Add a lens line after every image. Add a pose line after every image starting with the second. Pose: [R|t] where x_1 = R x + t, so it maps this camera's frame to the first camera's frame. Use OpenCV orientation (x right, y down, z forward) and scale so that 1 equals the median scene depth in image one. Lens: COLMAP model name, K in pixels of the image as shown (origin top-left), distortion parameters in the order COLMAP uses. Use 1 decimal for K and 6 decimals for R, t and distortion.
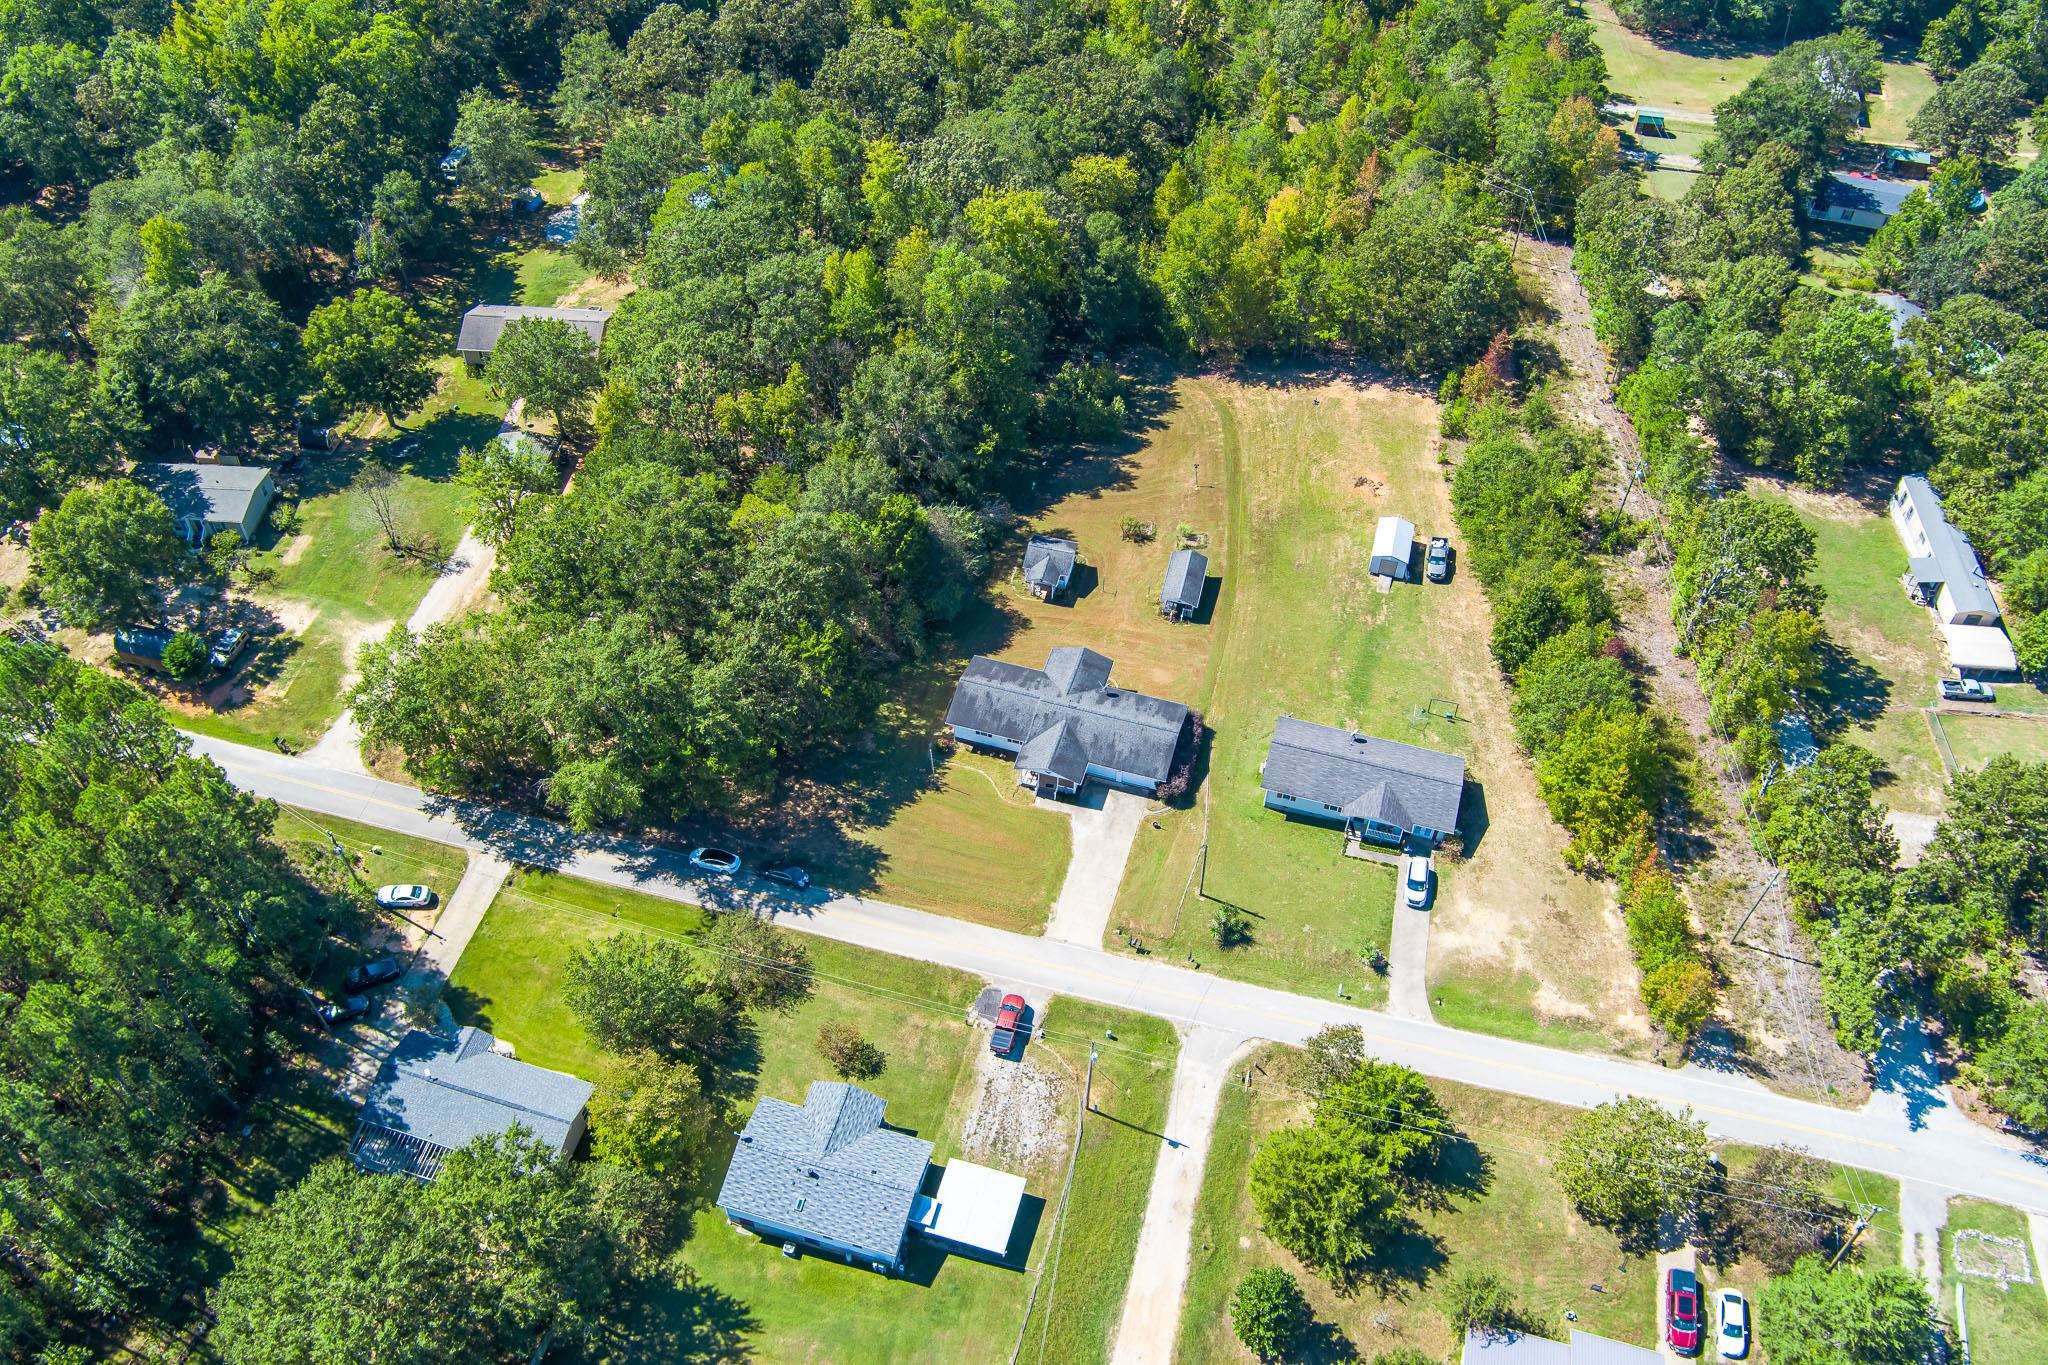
lens RADIAL K [[1667.4, 0, 1024.9], [0, 1667.4, 683.2], [0, 0, 1]] dist [-0.088837, 0.037198]
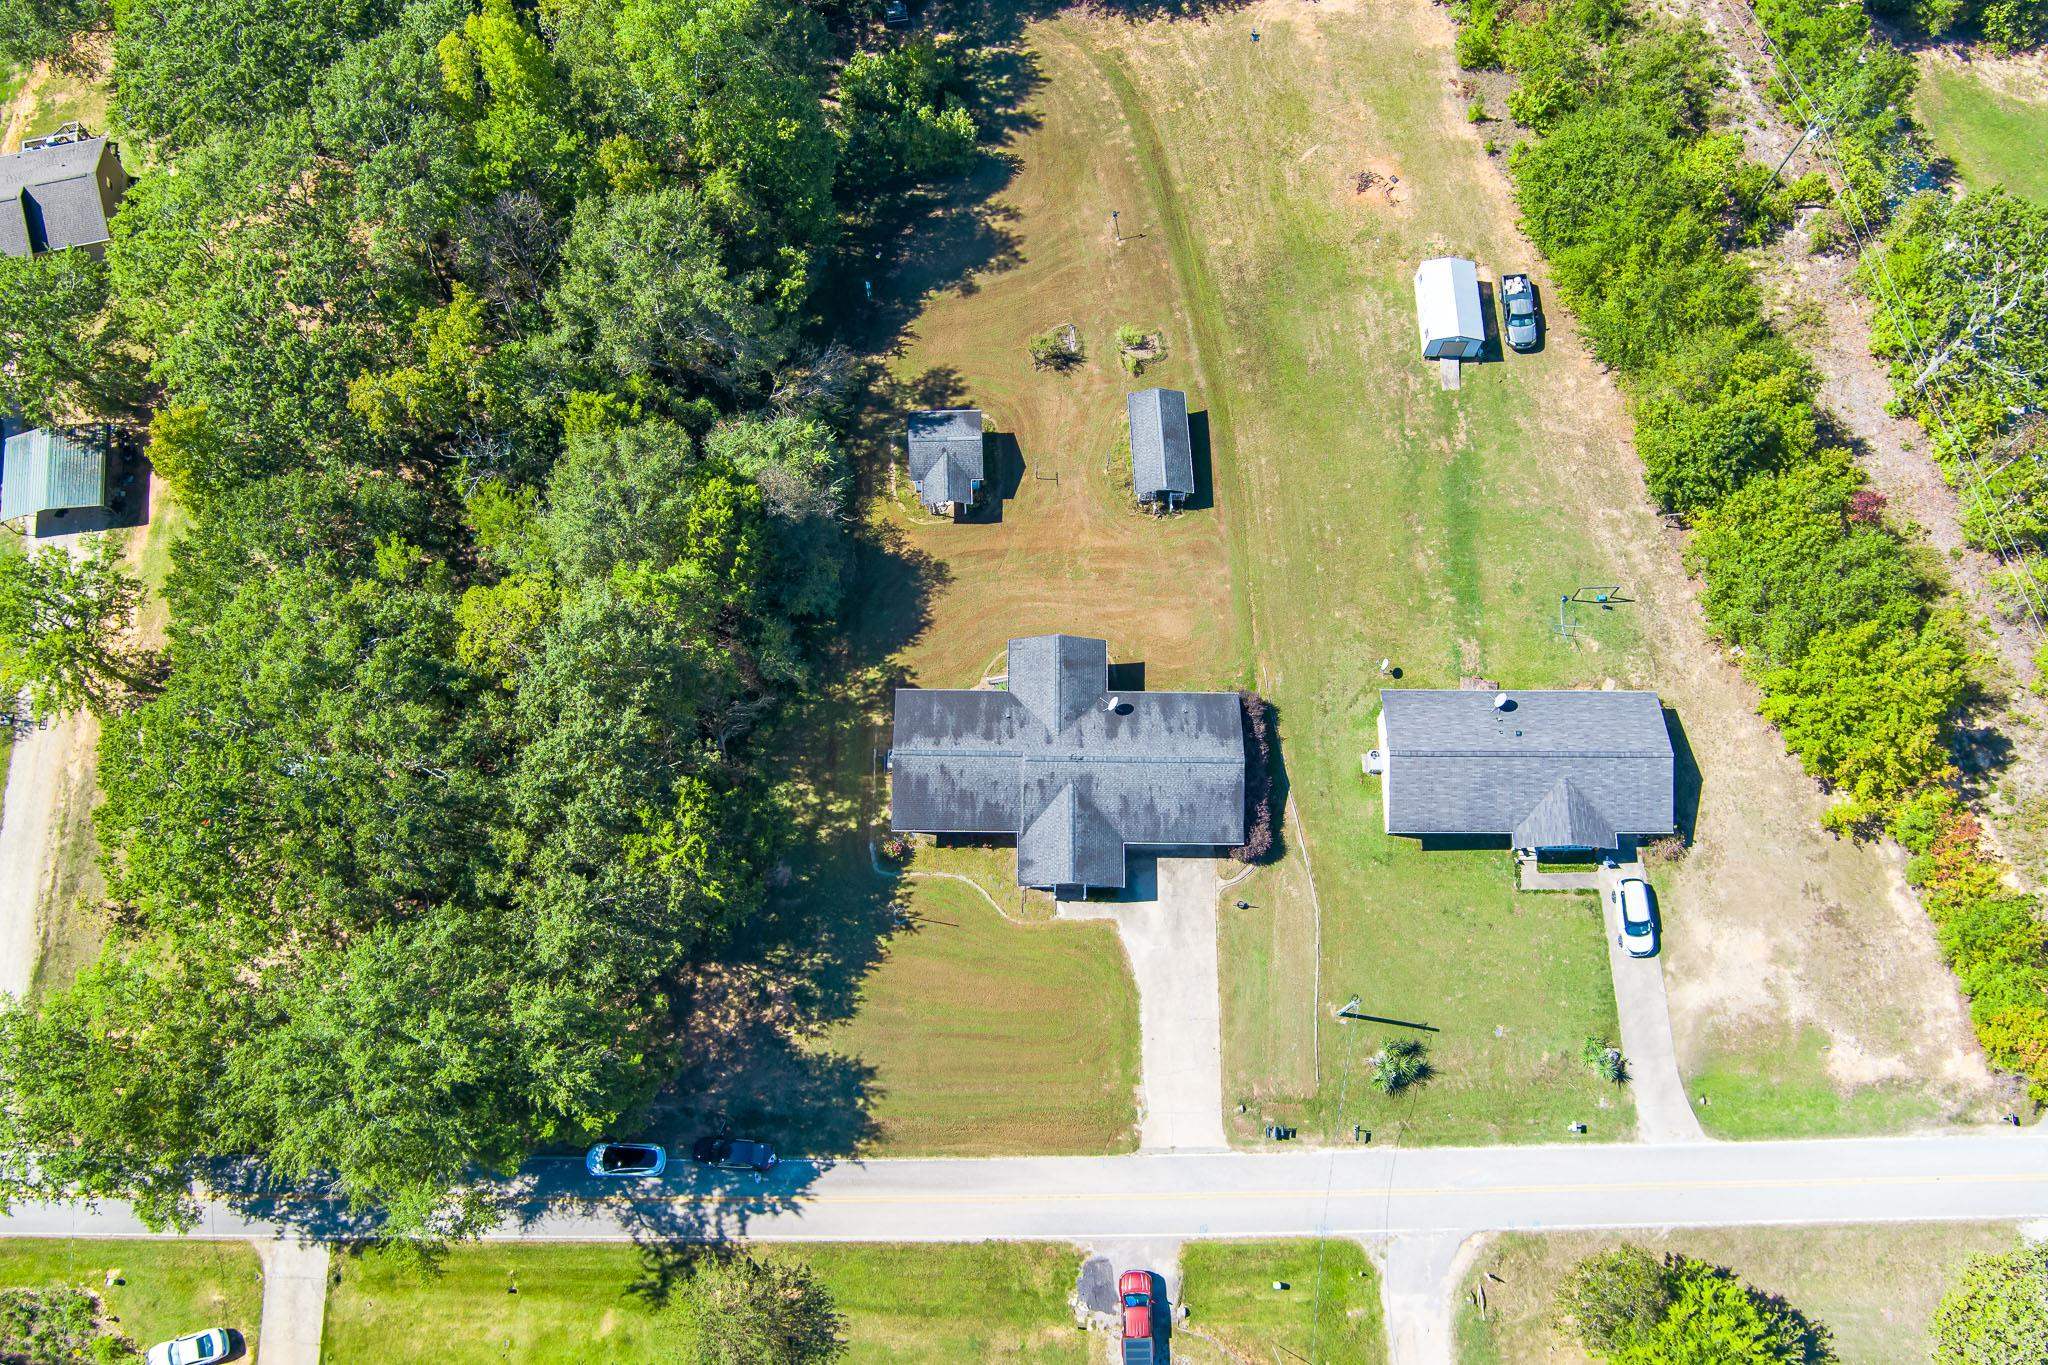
lens RADIAL K [[1667.4, 0, 1020.2], [0, 1667.4, 687.2], [0, 0, 1]] dist [-0.088837, 0.037198]
pose [[0.960803, -0.265696, 0.079139, -0.036948], [0.211416, 0.886875, 0.410798, -0.286036], [-0.179334, -0.377965, 0.908285, 0.433168]]
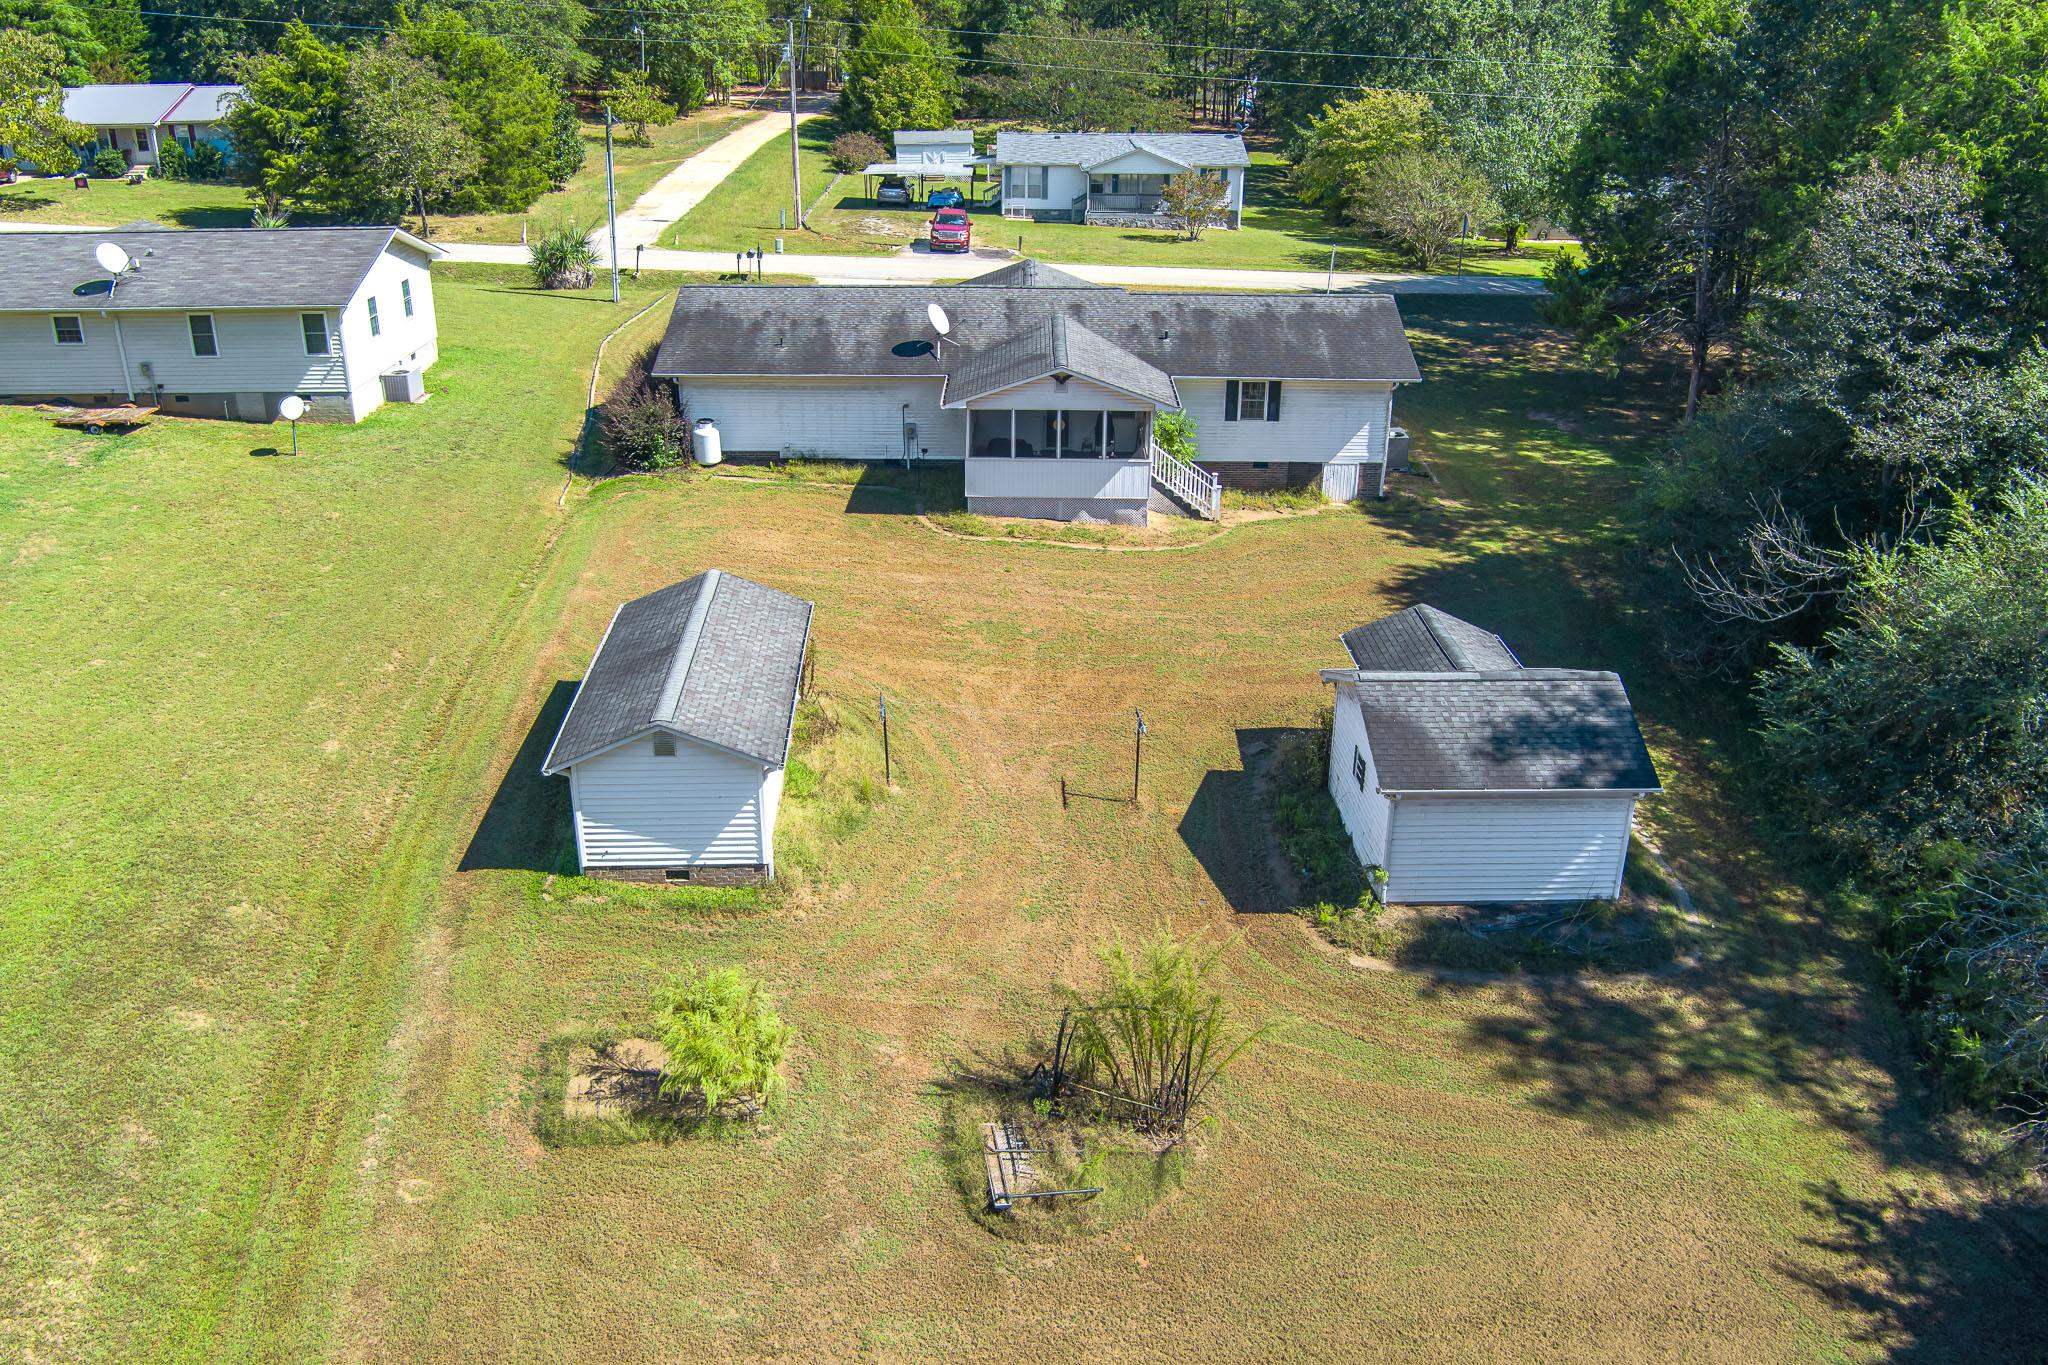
lens RADIAL K [[1667.4, 0, 1030.1], [0, 1667.4, 679.7], [0, 0, 1]] dist [-0.088837, 0.037198]
pose [[-0.958066, 0.092106, -0.271340, 0.122142], [-0.228677, 0.324856, 0.917701, -0.258658], [0.172672, 0.941268, -0.290171, 1.184095]]
